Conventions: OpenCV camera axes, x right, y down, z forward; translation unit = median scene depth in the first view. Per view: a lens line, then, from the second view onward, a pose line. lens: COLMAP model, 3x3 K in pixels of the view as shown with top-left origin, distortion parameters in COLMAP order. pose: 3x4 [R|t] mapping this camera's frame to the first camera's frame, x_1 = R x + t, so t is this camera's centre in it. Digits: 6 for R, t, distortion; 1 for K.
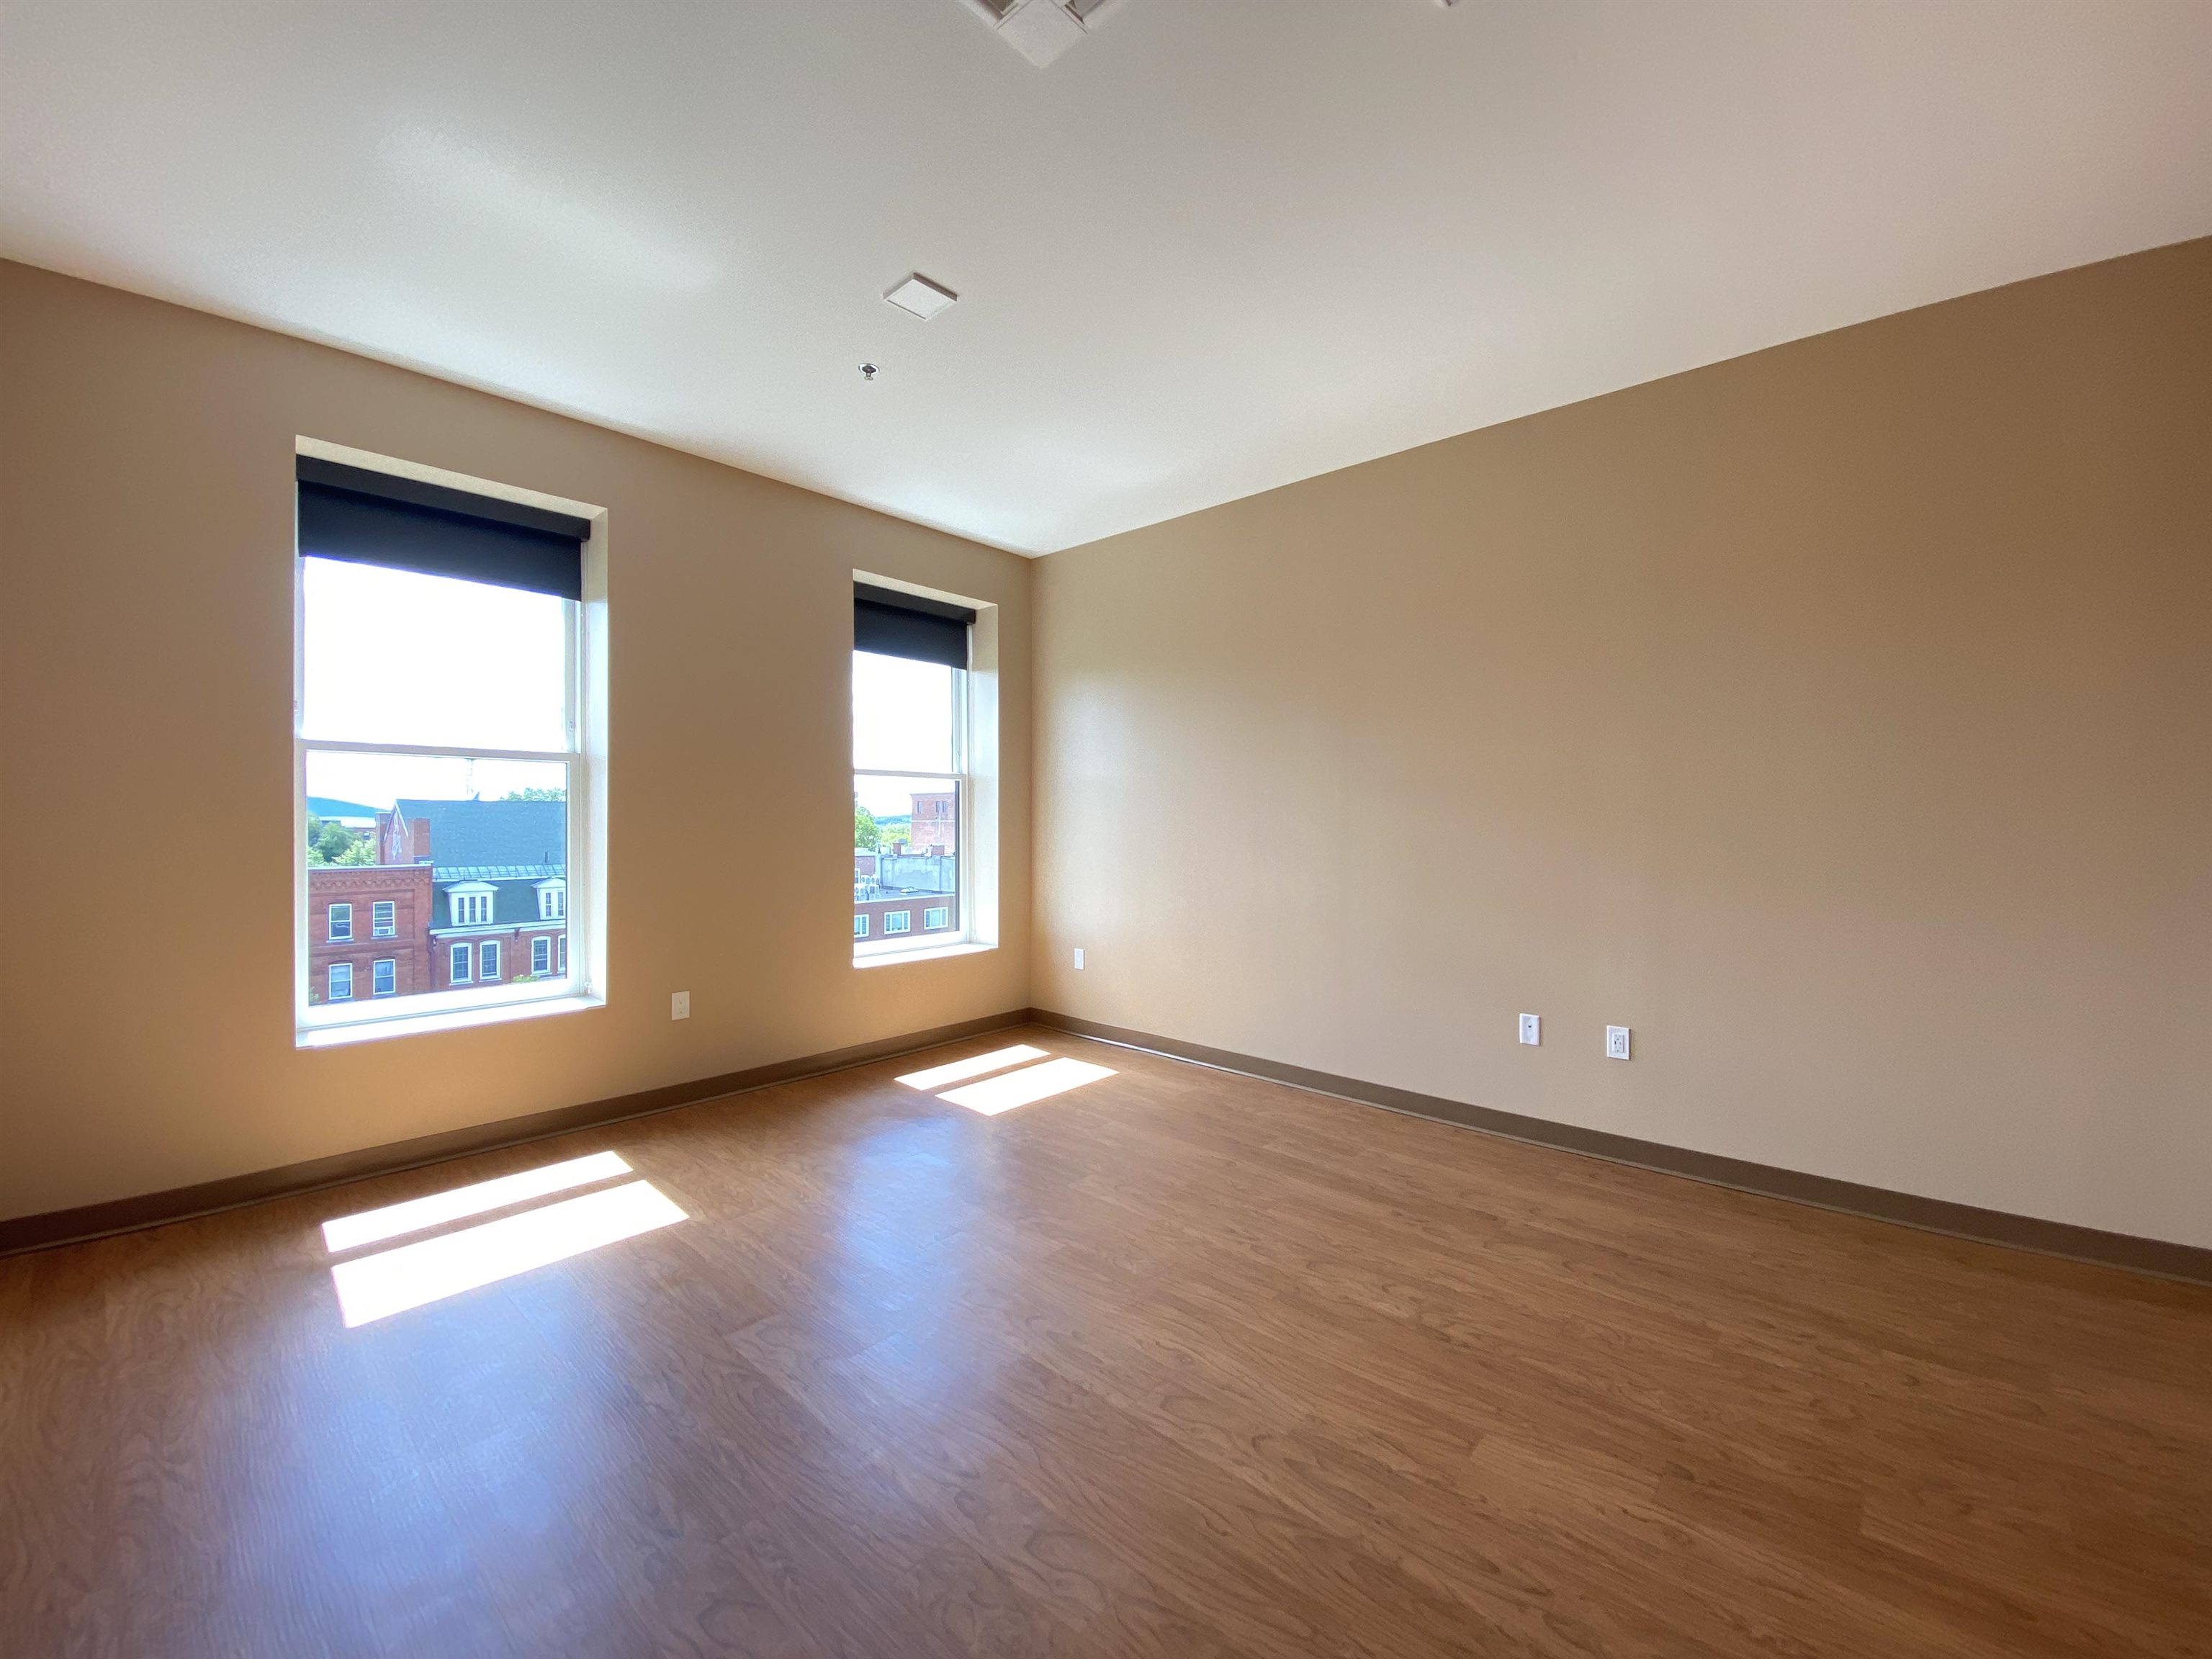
lens RADIAL K [[898.8, 0, 1095.9], [0, 898.8, 812.2], [0, 0, 1]] dist [0.012653, -0.012195]
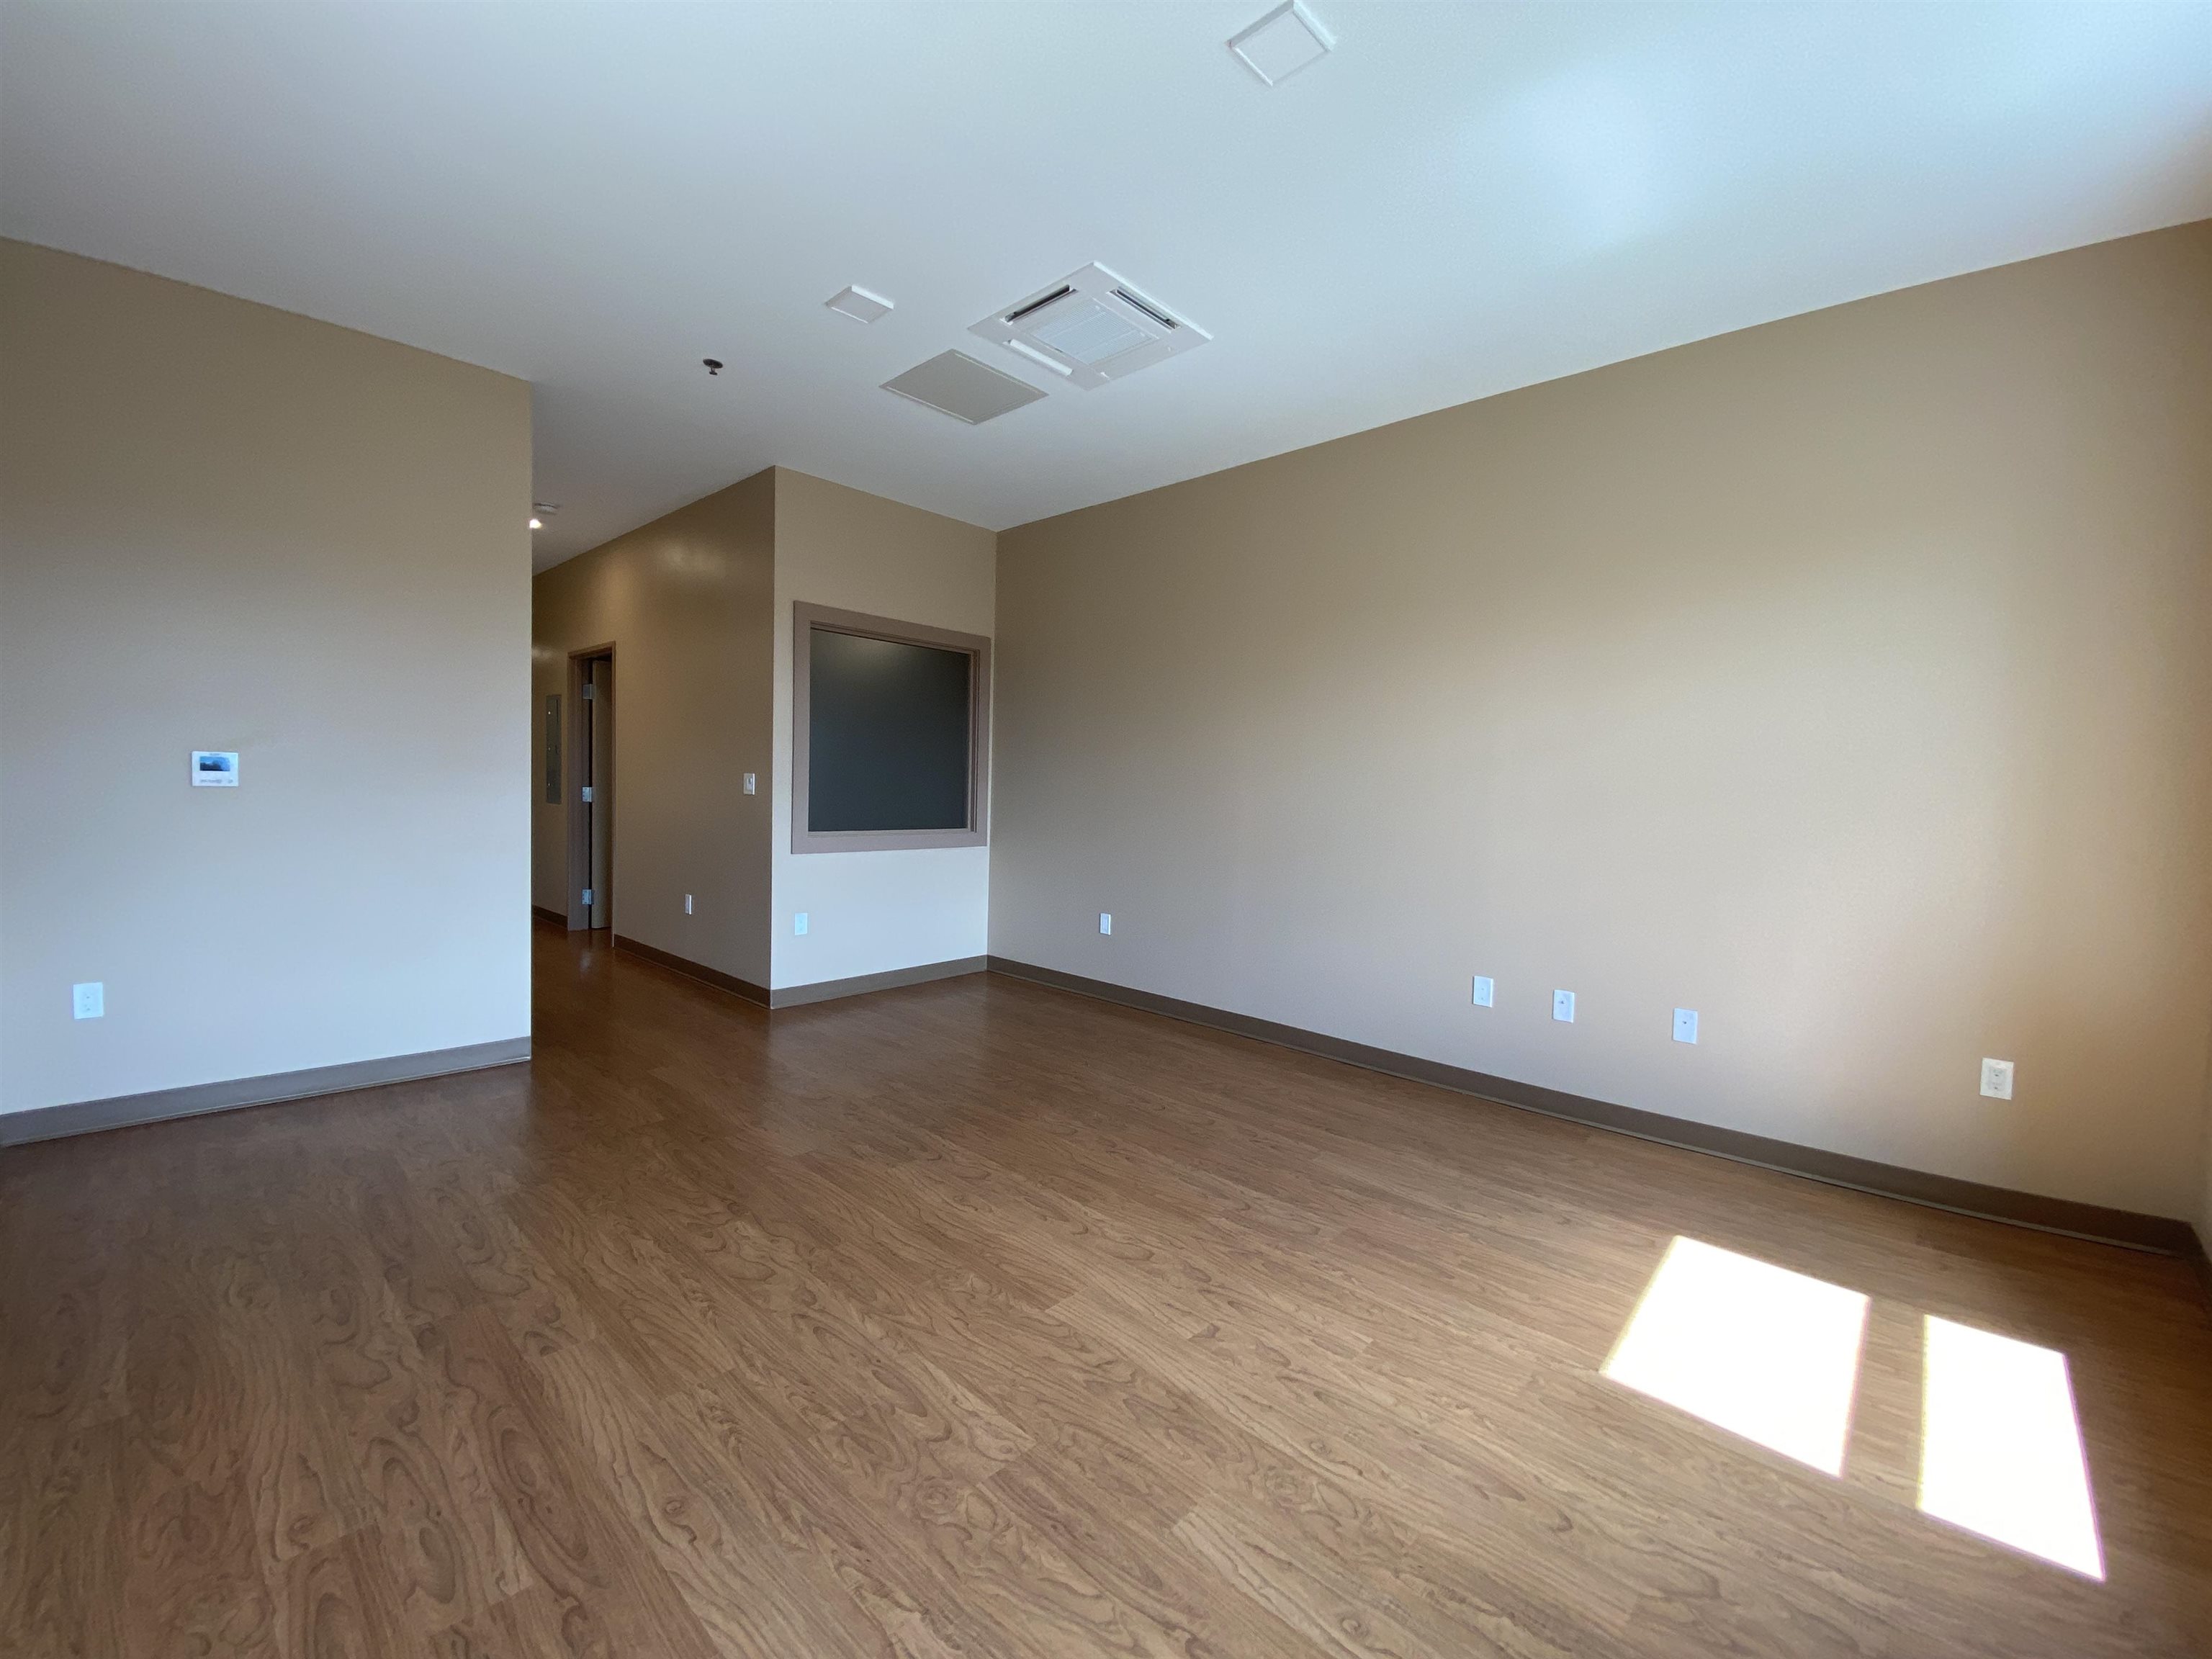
lens RADIAL K [[898.8, 0, 1096.6], [0, 898.8, 814.7], [0, 0, 1]] dist [0.012653, -0.012195]
pose [[-0.999484, -0.028772, 0.014290, -0.073232], [-0.028327, 0.999136, 0.030401, 0.019115], [-0.015152, 0.029981, -0.999436, 1.720896]]
